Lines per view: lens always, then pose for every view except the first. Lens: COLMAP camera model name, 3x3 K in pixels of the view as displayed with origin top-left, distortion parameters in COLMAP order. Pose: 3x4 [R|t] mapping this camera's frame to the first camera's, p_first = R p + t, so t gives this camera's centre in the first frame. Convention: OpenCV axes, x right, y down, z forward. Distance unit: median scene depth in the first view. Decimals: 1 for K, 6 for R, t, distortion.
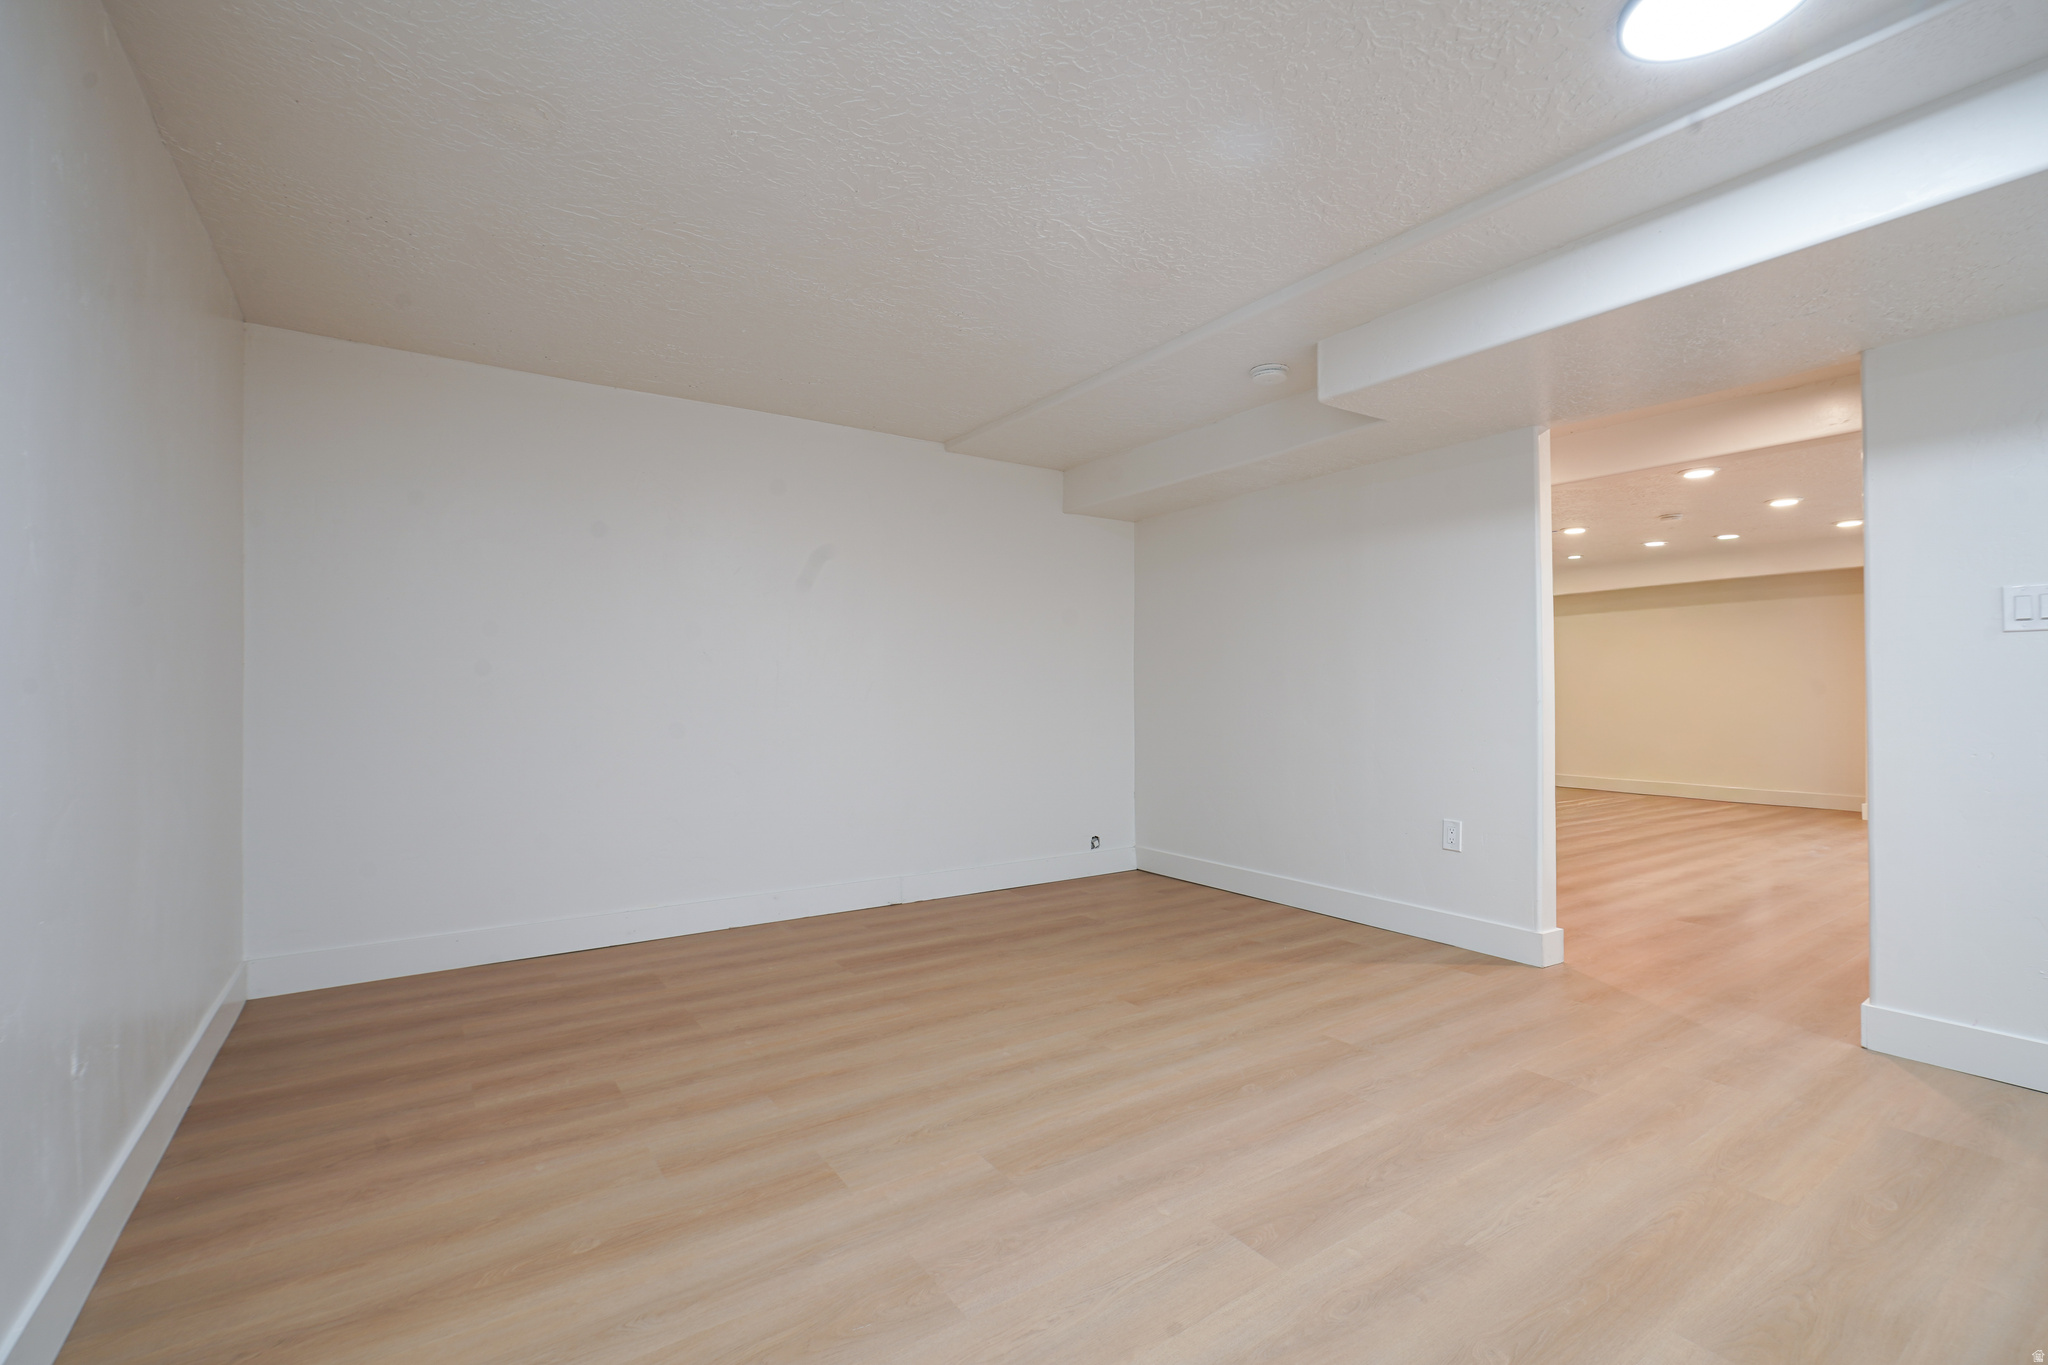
lens RADIAL K [[913.0, 0, 1043.7], [0, 913.0, 687.3], [0, 0, 1]] dist [-0.001684, -0.000514]
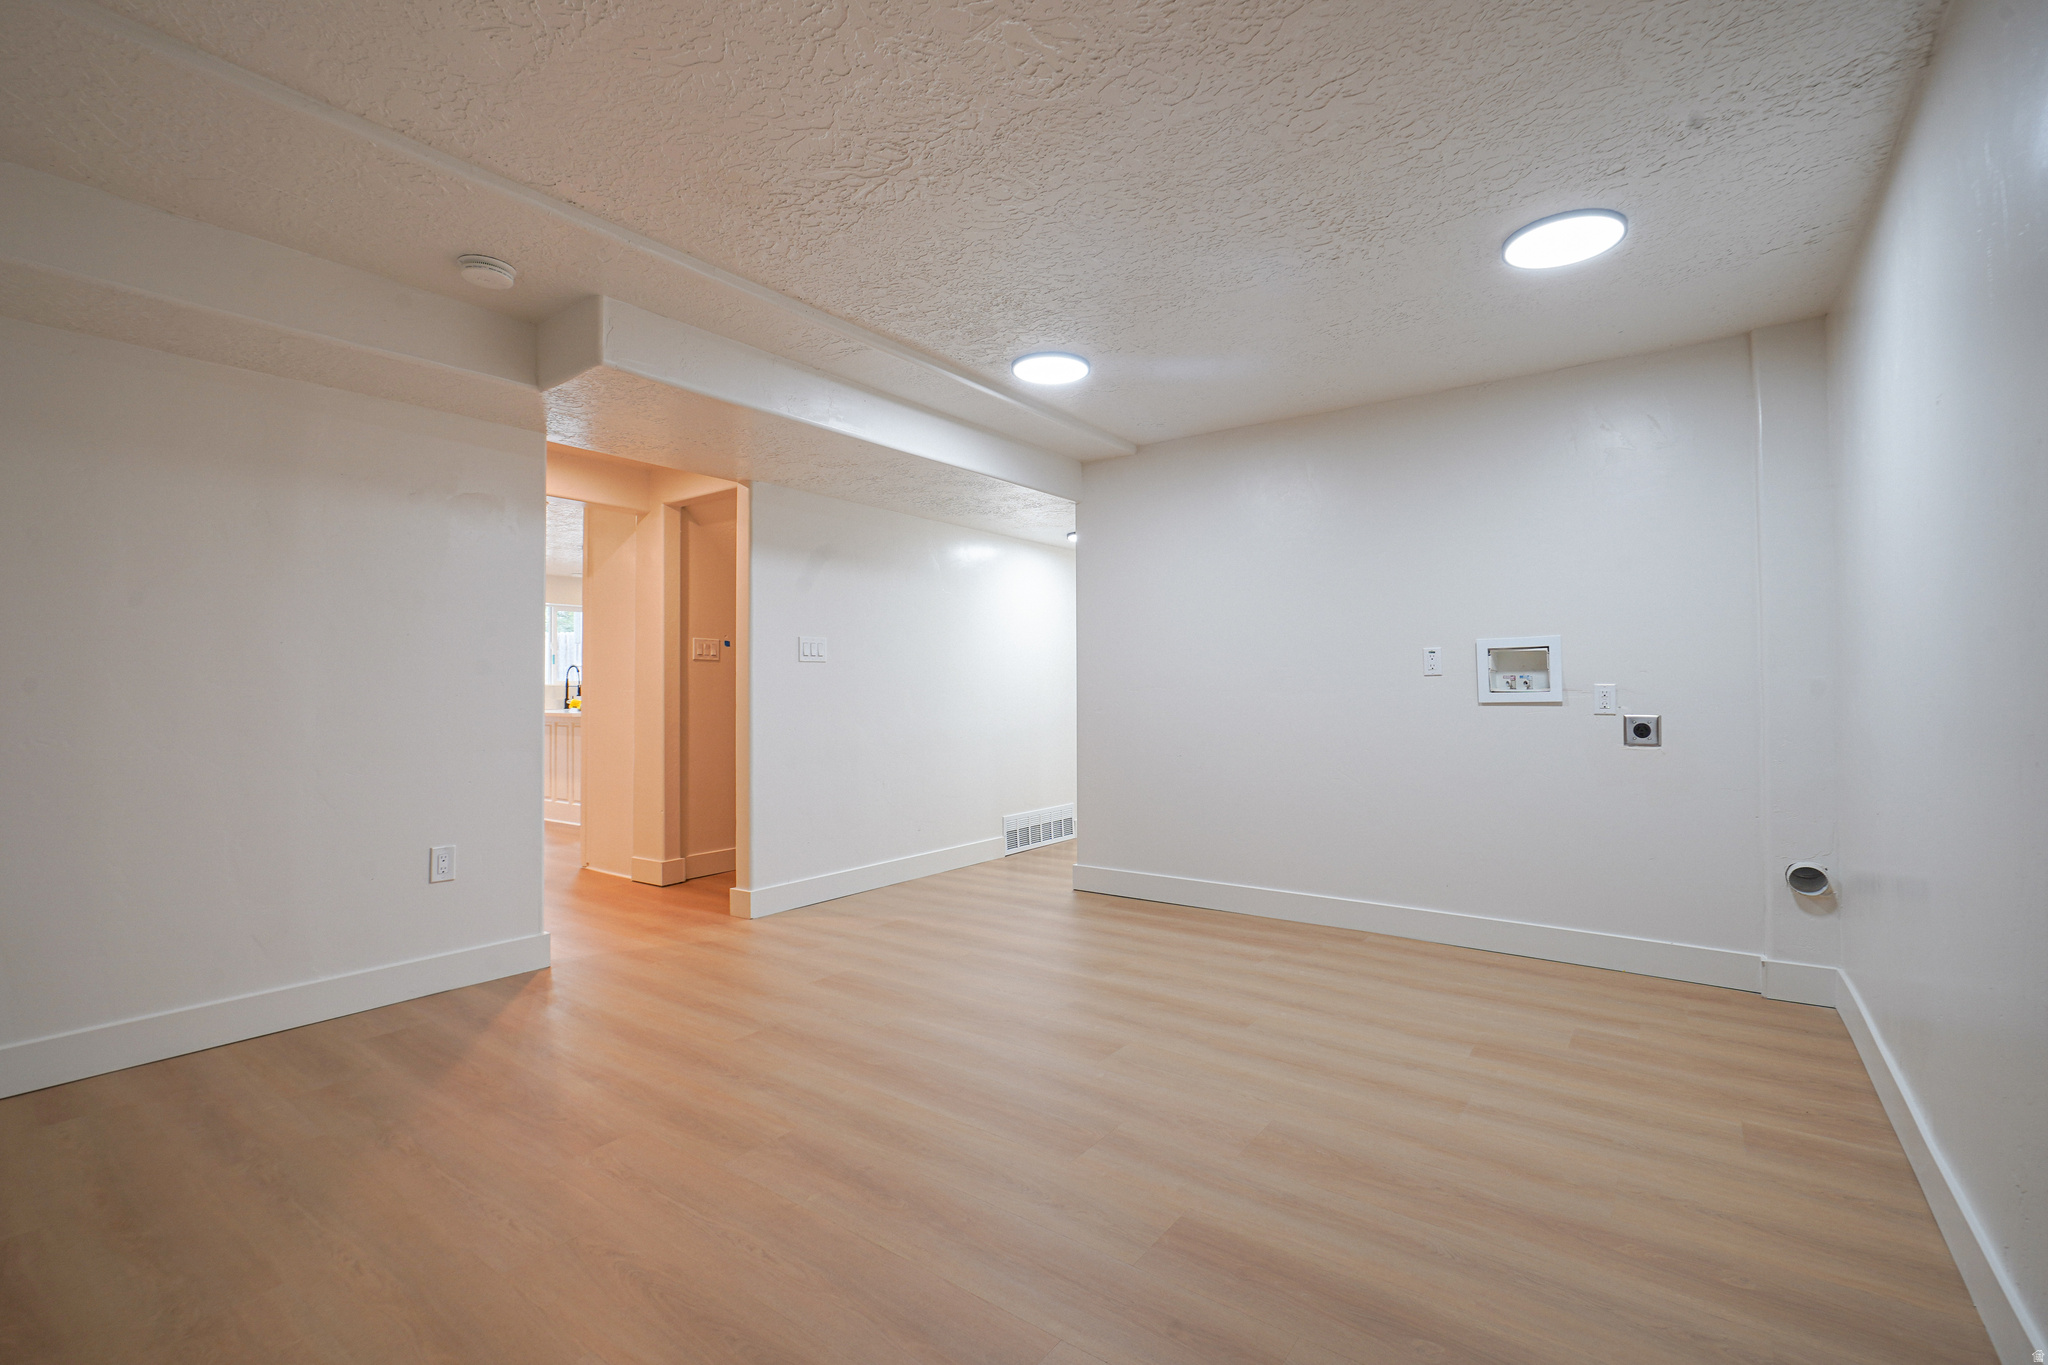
lens RADIAL K [[913.0, 0, 1043.0], [0, 913.0, 681.7], [0, 0, 1]] dist [-0.001684, -0.000514]
pose [[-0.340470, 0.013333, 0.940161, -0.772556], [0.000932, 0.999904, -0.013843, 0.005926], [-0.940255, -0.003837, -0.340450, 1.063115]]
